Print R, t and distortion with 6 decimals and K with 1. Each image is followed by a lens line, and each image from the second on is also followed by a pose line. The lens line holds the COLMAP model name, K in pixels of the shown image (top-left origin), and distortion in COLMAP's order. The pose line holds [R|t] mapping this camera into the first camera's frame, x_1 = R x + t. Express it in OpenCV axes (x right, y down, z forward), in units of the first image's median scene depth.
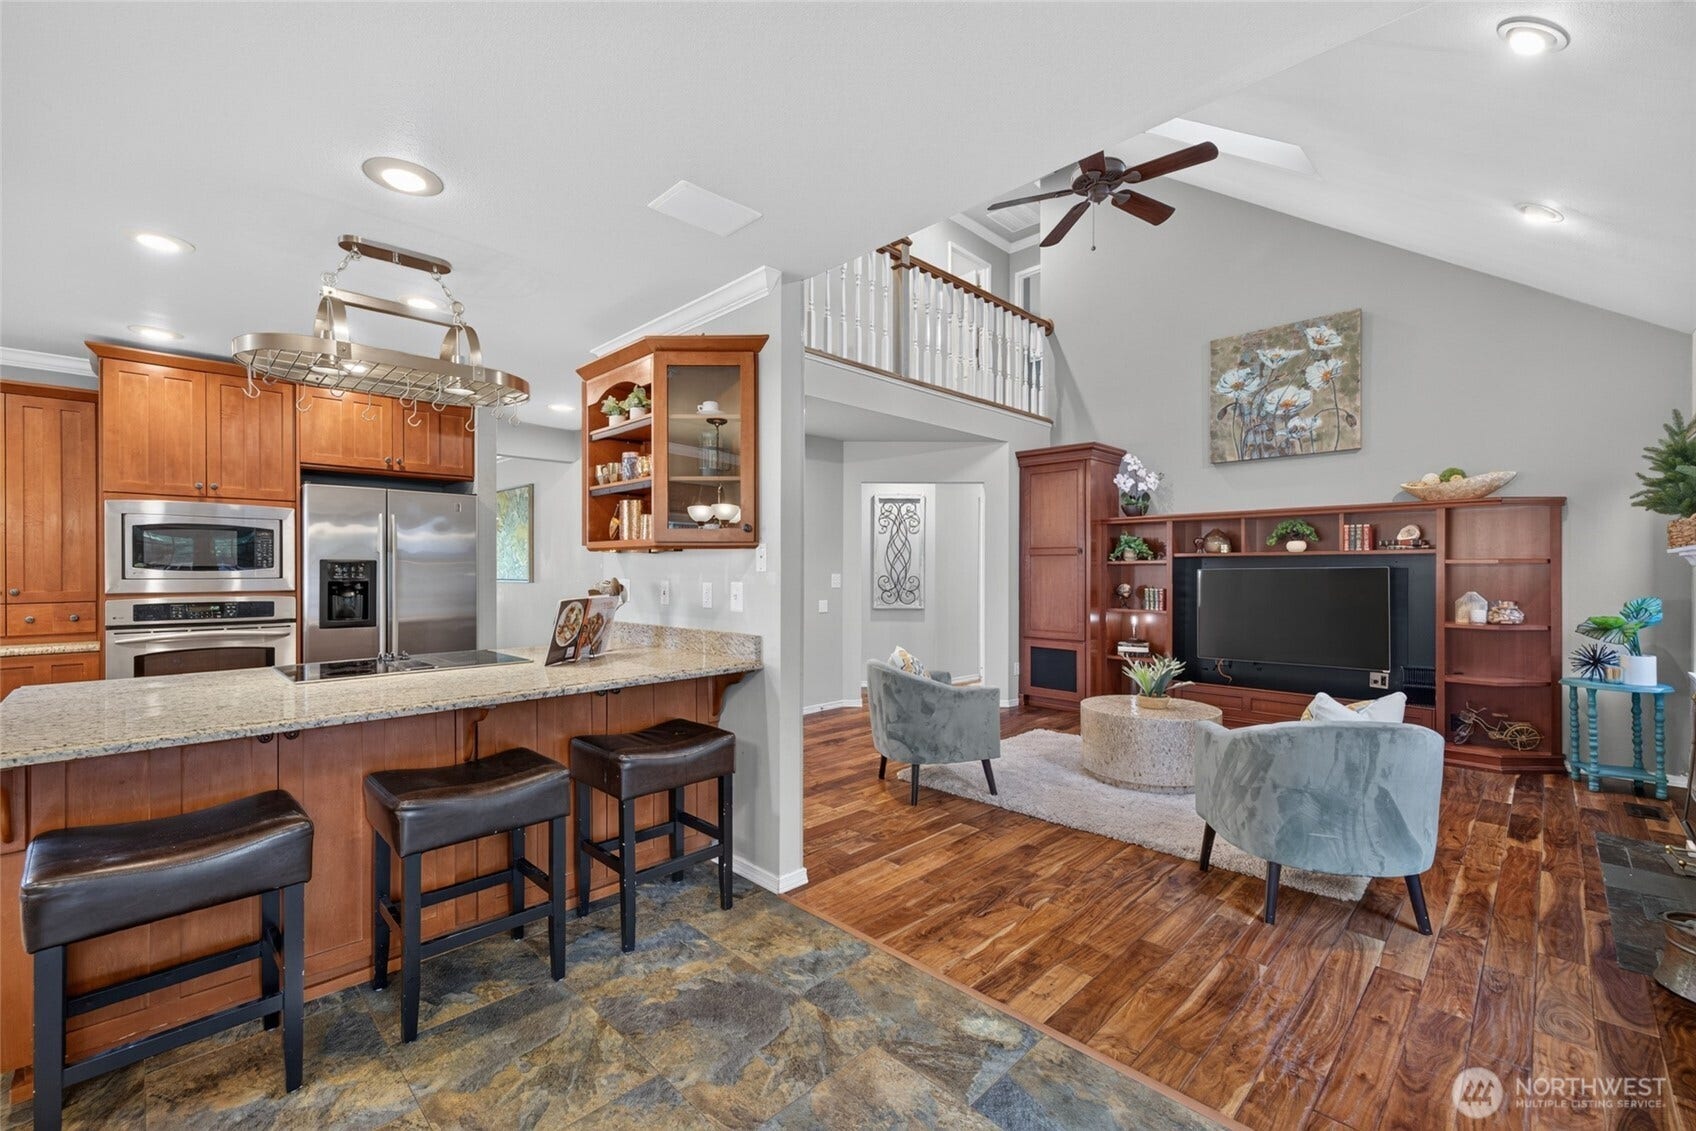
lens RADIAL K [[703.8, 0, 837.9], [0, 703.8, 570.0], [0, 0, 1]] dist [0.001009, -0.000087]
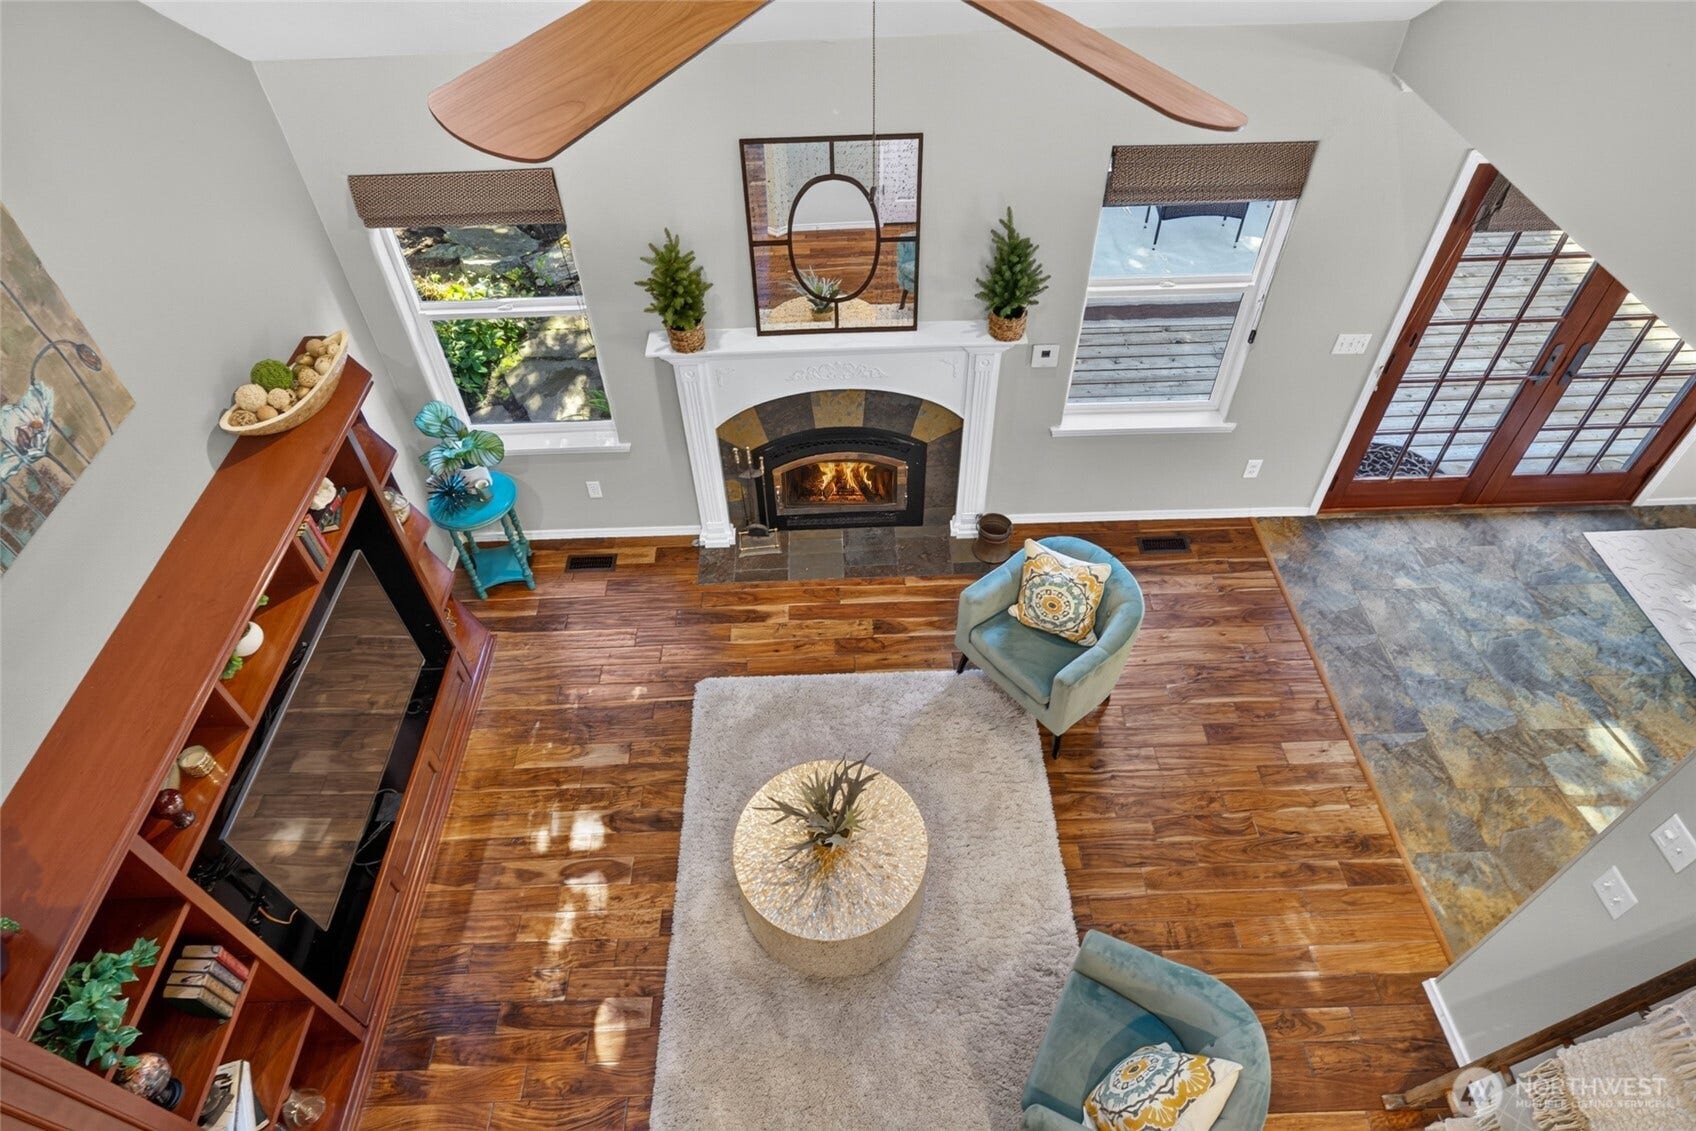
lens RADIAL K [[957.4, 0, 845.9], [0, 957.4, 568.2], [0, 0, 1]] dist [0.002633, 0.000294]
pose [[-0.726392, -0.491965, 0.479922, 0.094407], [0.020474, 0.682491, 0.730607, -0.488106], [-0.686975, 0.540533, -0.485684, 0.976700]]
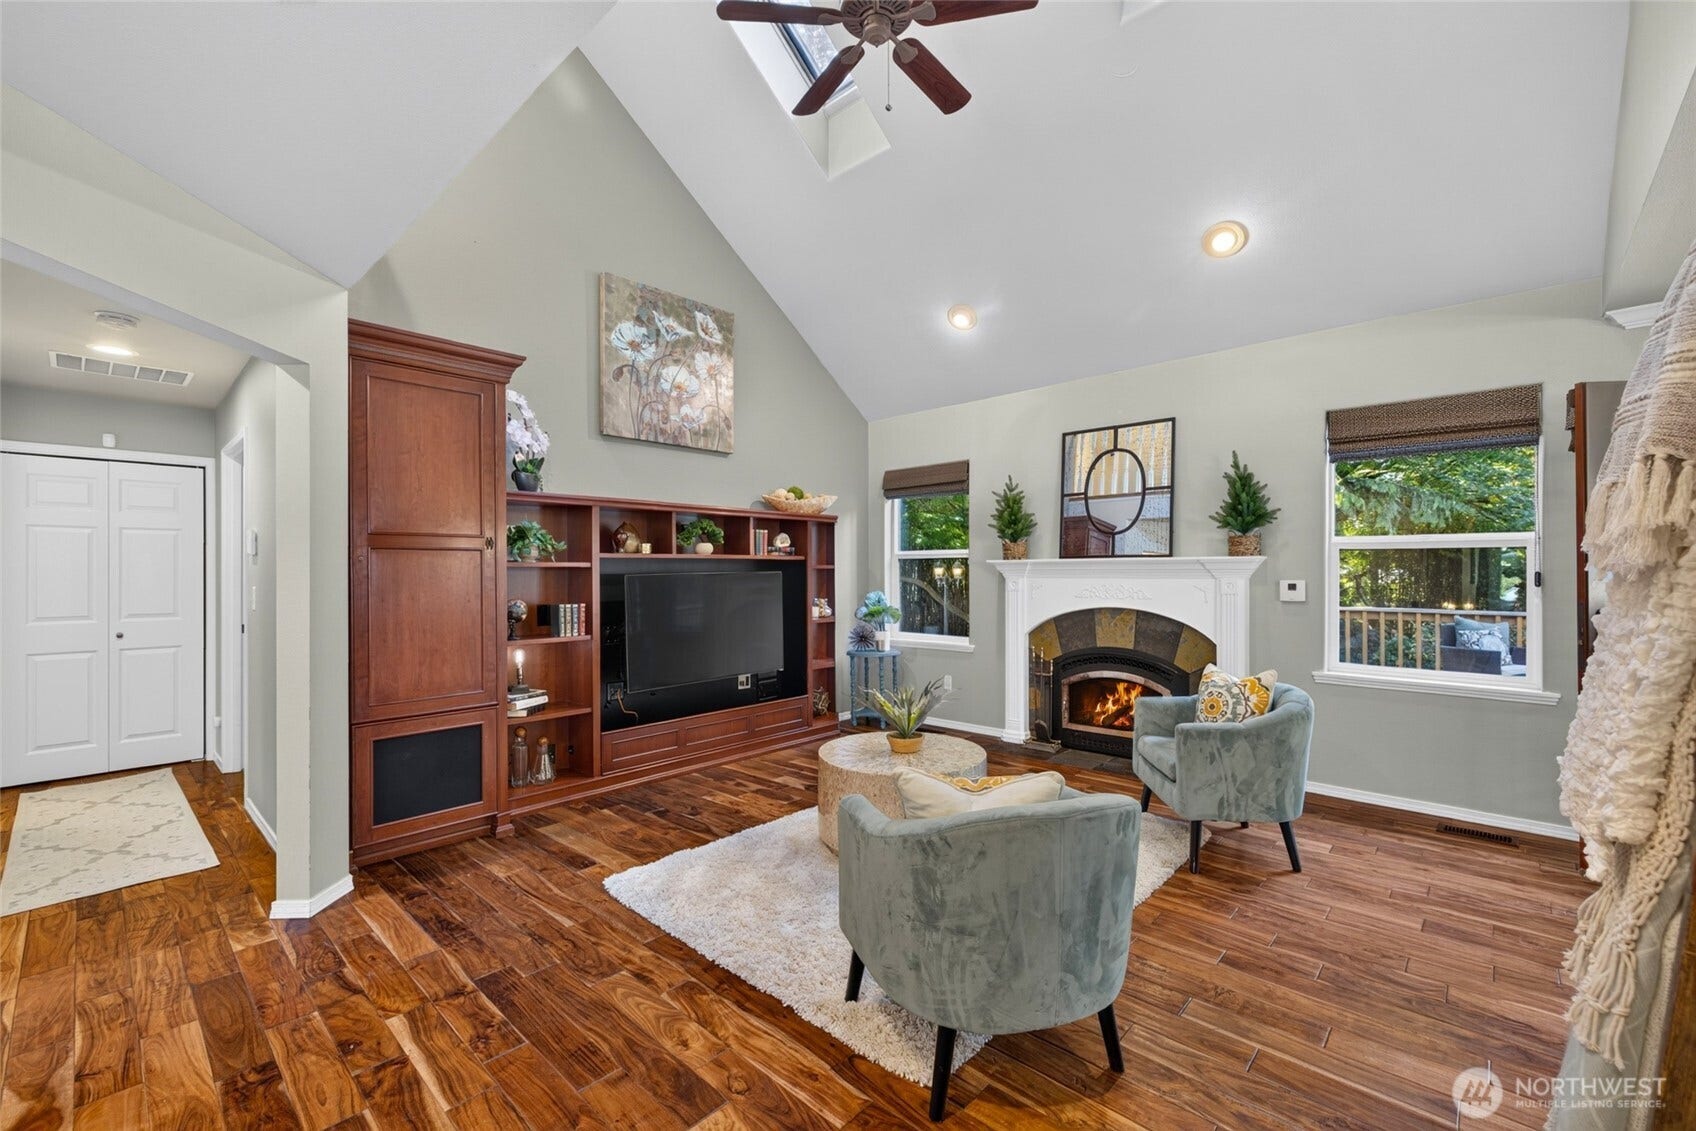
lens RADIAL K [[702.9, 0, 849.6], [0, 702.9, 573.2], [0, 0, 1]] dist [0.003789, 0.000227]
pose [[-0.041077, -0.001111, 0.999155, -0.249484], [0.006757, 0.999976, 0.001390, -0.002439], [-0.999133, 0.006808, -0.041069, 0.823843]]
